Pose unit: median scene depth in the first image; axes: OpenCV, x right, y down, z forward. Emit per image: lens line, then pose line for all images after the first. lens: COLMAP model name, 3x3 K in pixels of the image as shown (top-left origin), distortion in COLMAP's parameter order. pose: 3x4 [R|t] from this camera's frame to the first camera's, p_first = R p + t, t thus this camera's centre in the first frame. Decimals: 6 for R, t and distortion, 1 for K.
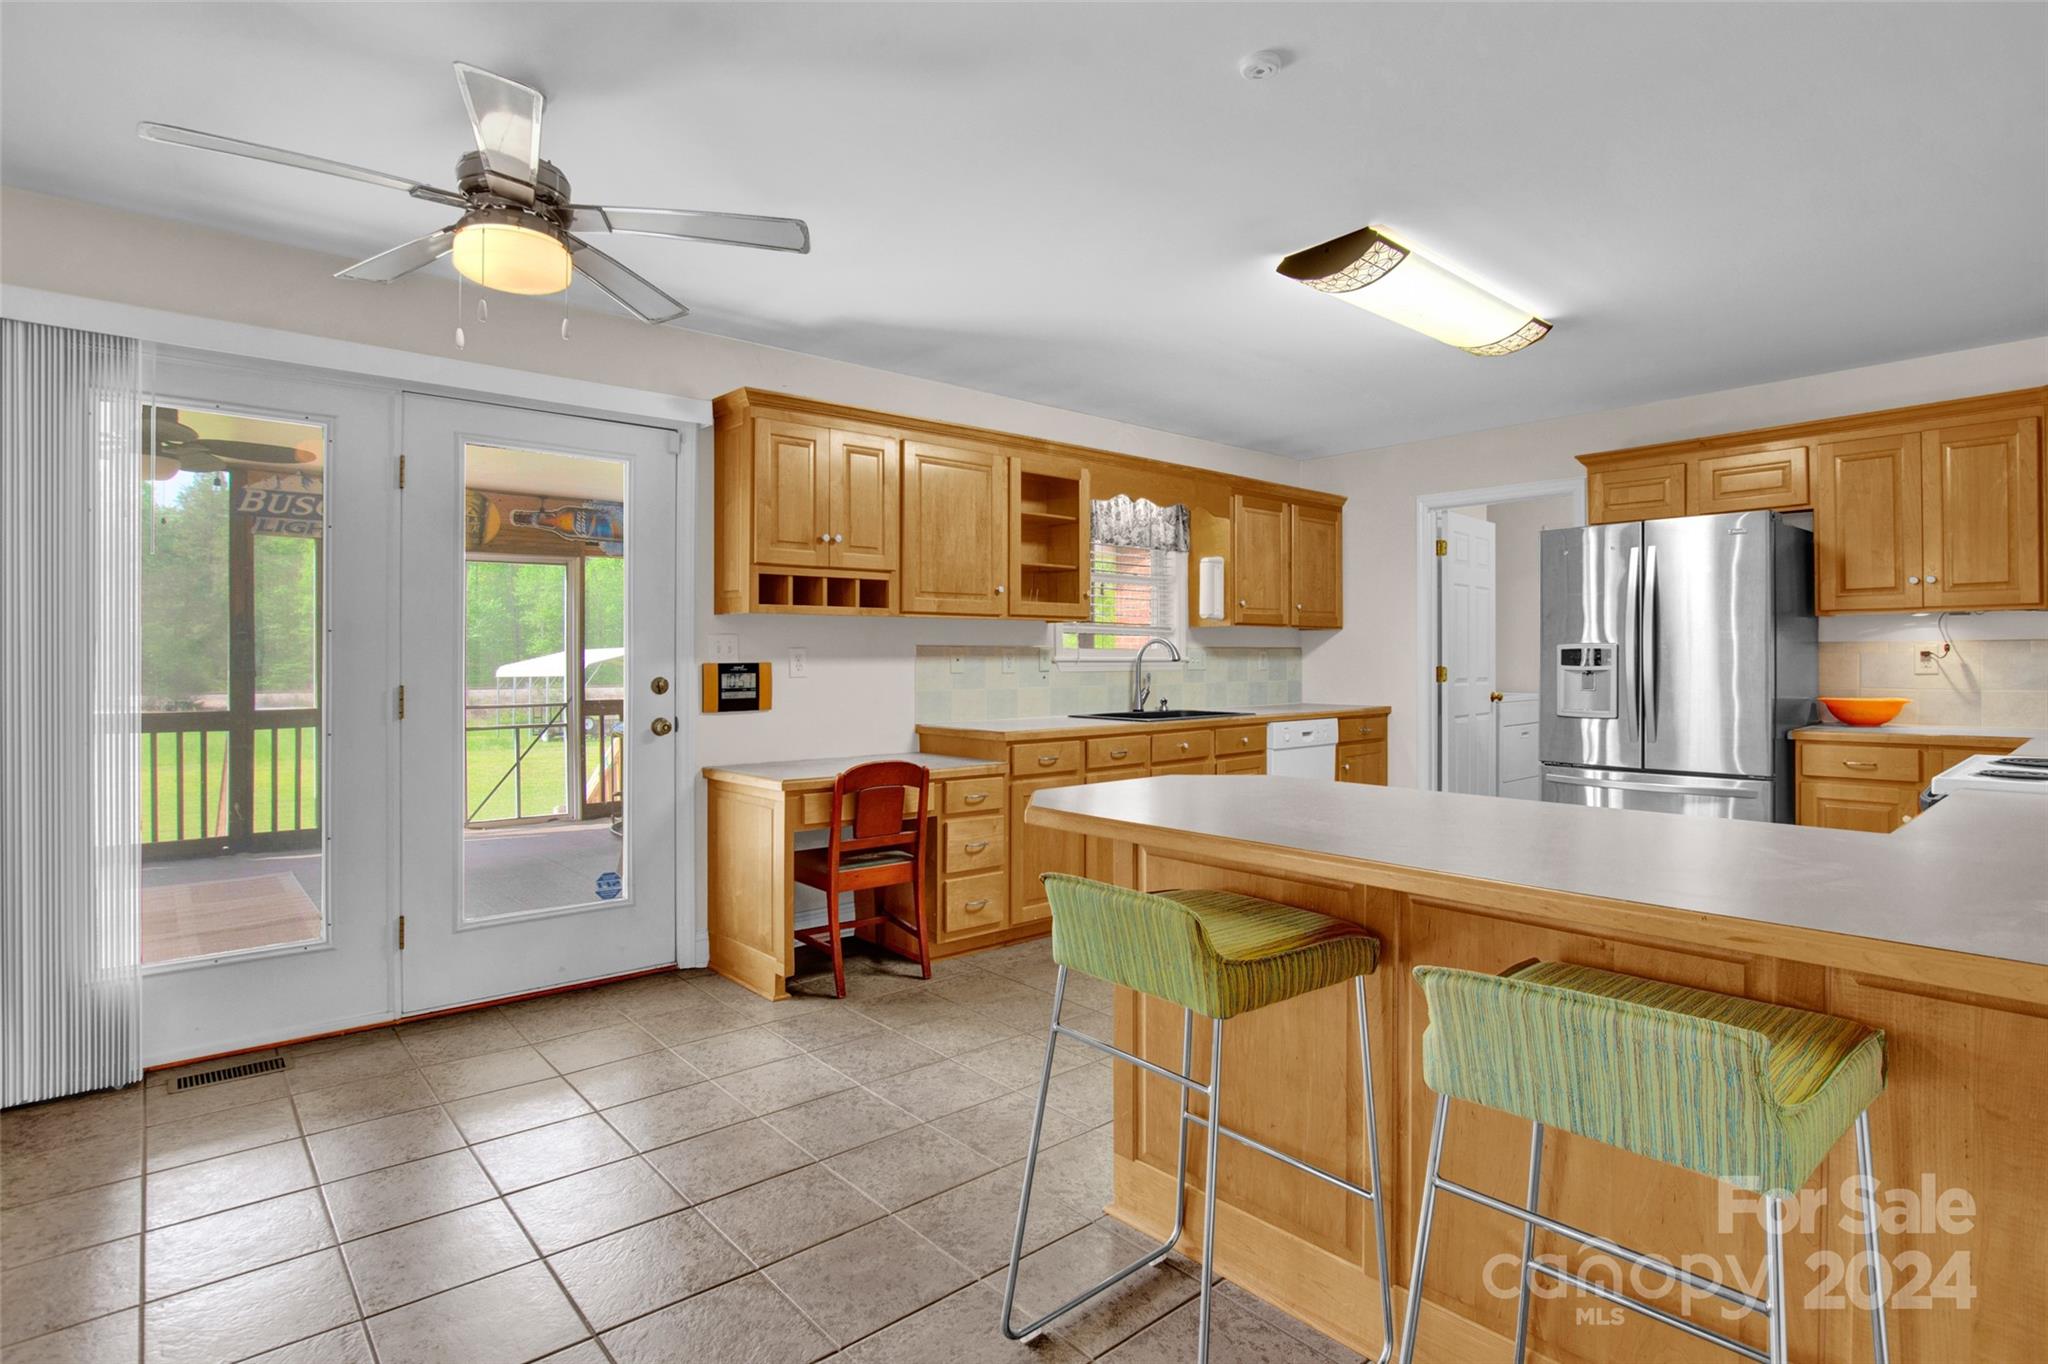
lens RADIAL K [[1002.0, 0, 1026.6], [0, 1002.0, 660.3], [0, 0, 1]] dist [-0.017117, 0.000316]
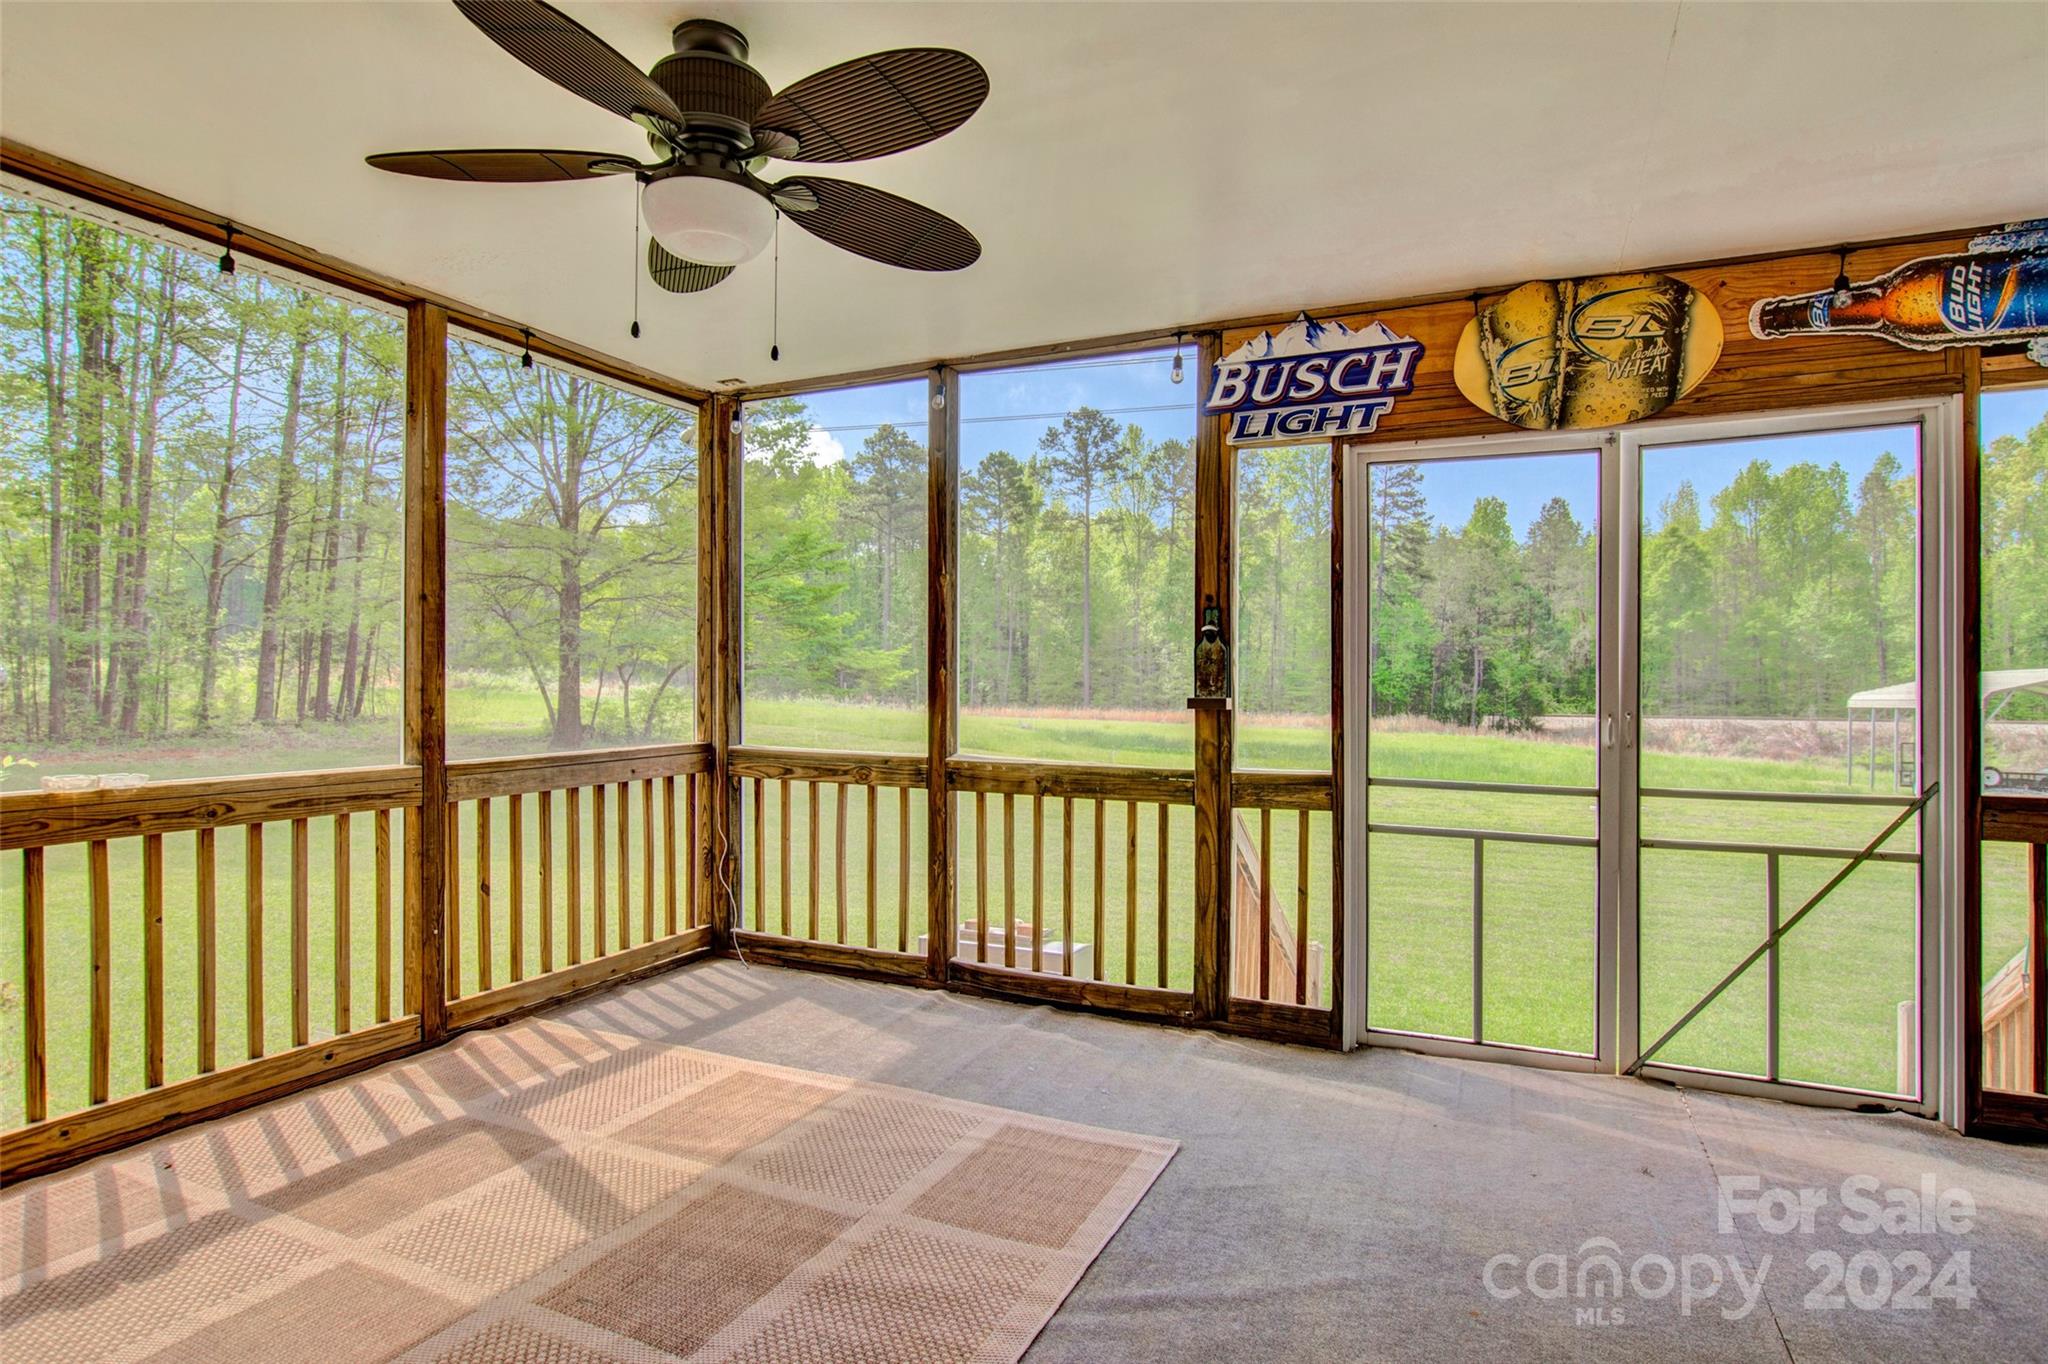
lens RADIAL K [[1089.1, 0, 1023.3], [0, 1089.1, 678.3], [0, 0, 1]] dist [-0.013912, 0.002648]
pose [[0.413504, -0.001272, -0.910501, -0.278100], [-0.004276, 0.999985, -0.003339, 0.001622], [0.910492, 0.005274, 0.413492, 0.633017]]
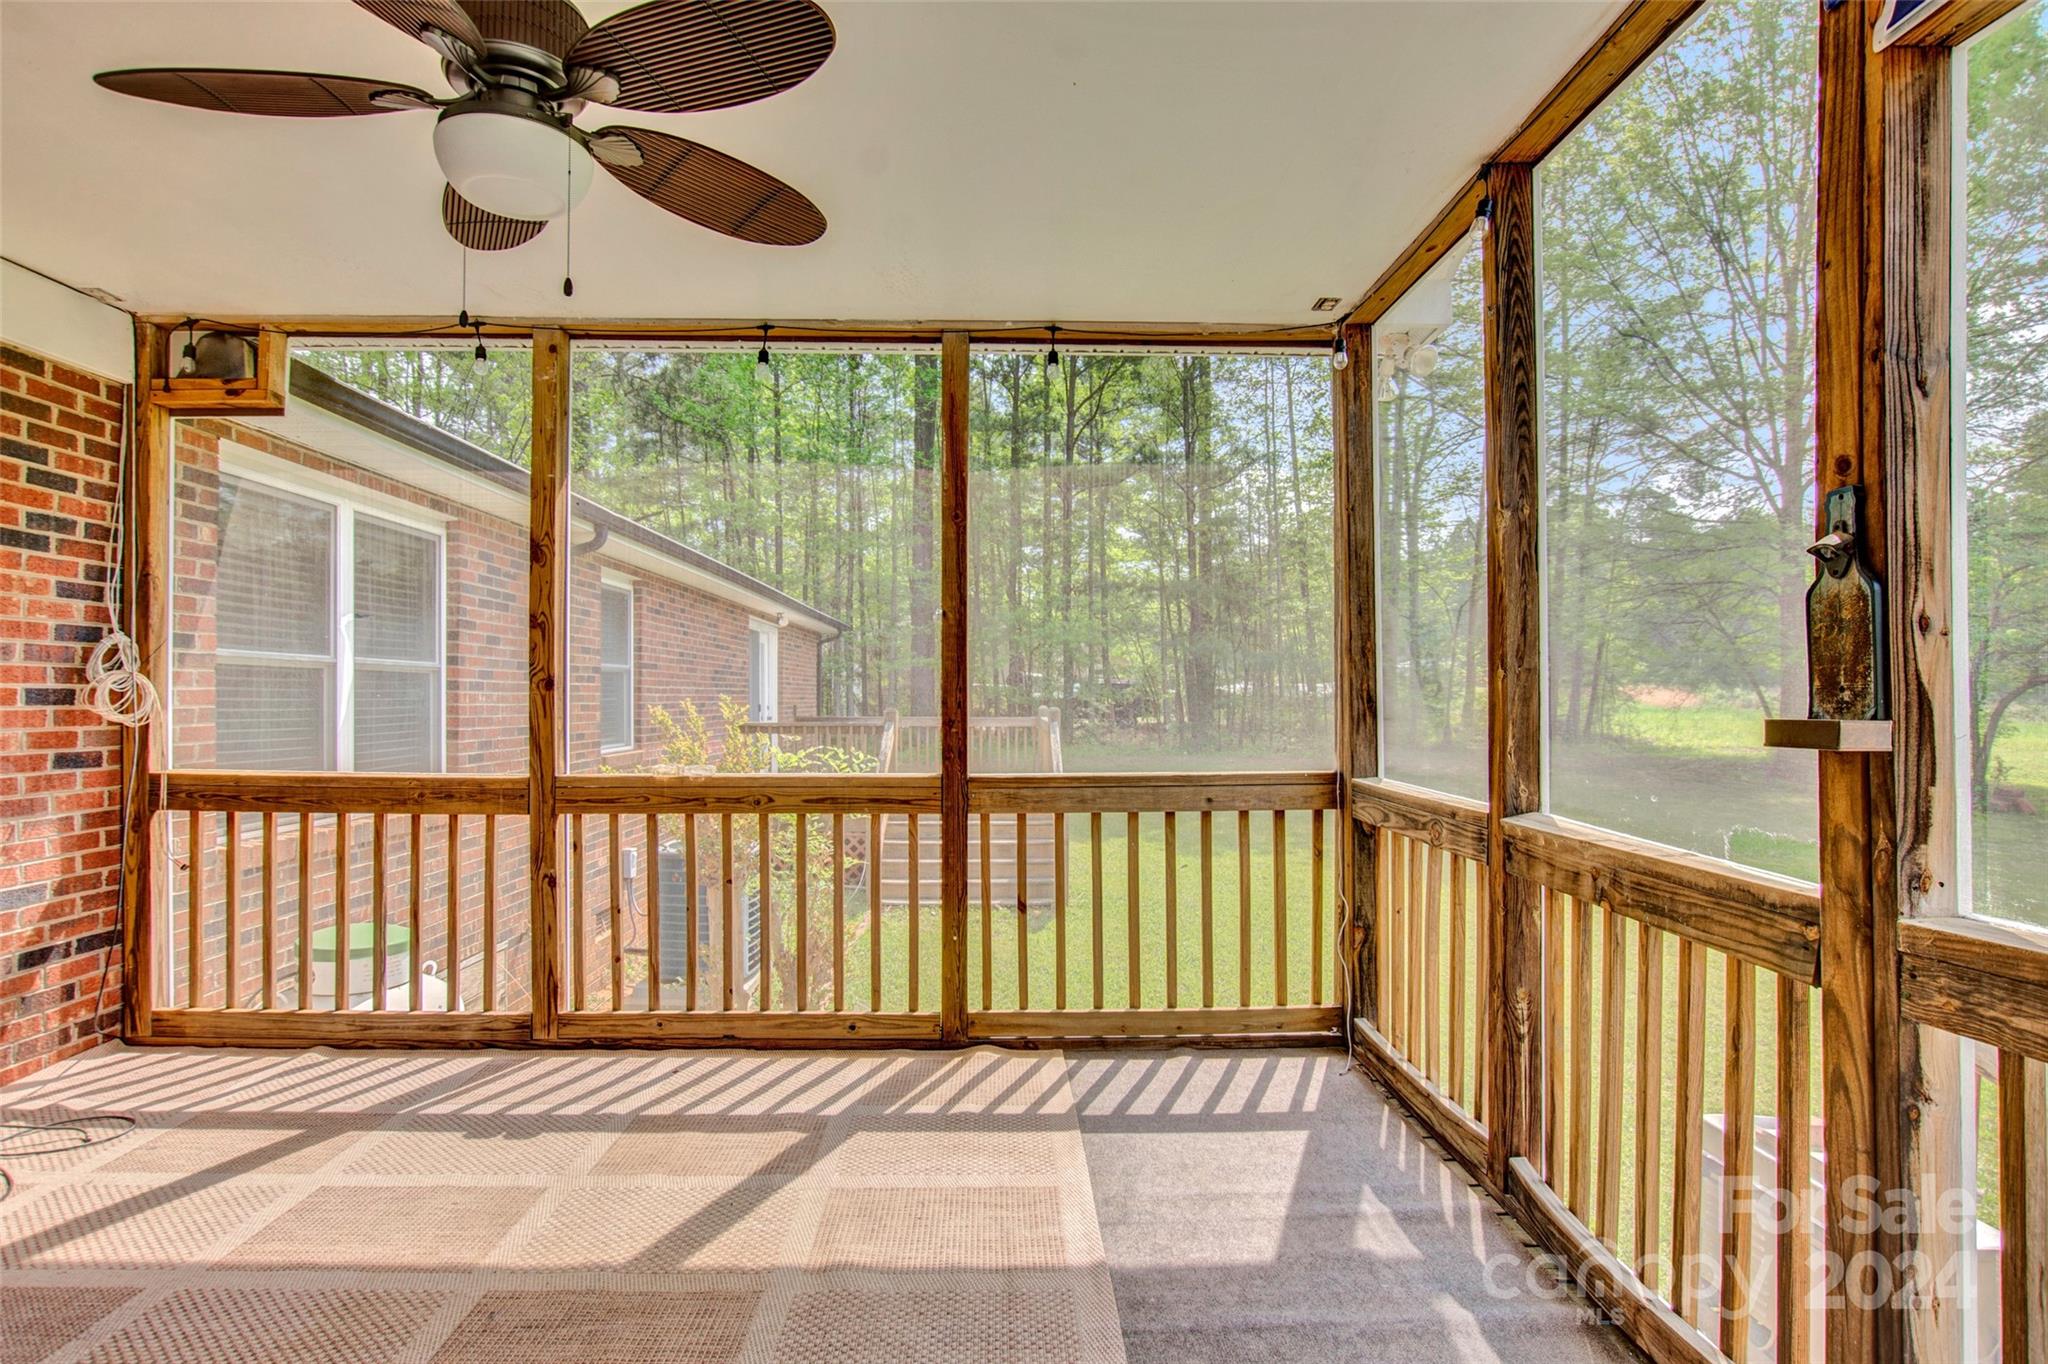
lens RADIAL K [[1089.1, 0, 1025.2], [0, 1089.1, 698.7], [0, 0, 1]] dist [-0.013912, 0.002648]
pose [[-0.639224, -0.002497, -0.769017, -0.482111], [-0.000611, 0.999996, -0.002739, 0.005967], [0.769020, -0.001281, -0.639223, 0.973218]]
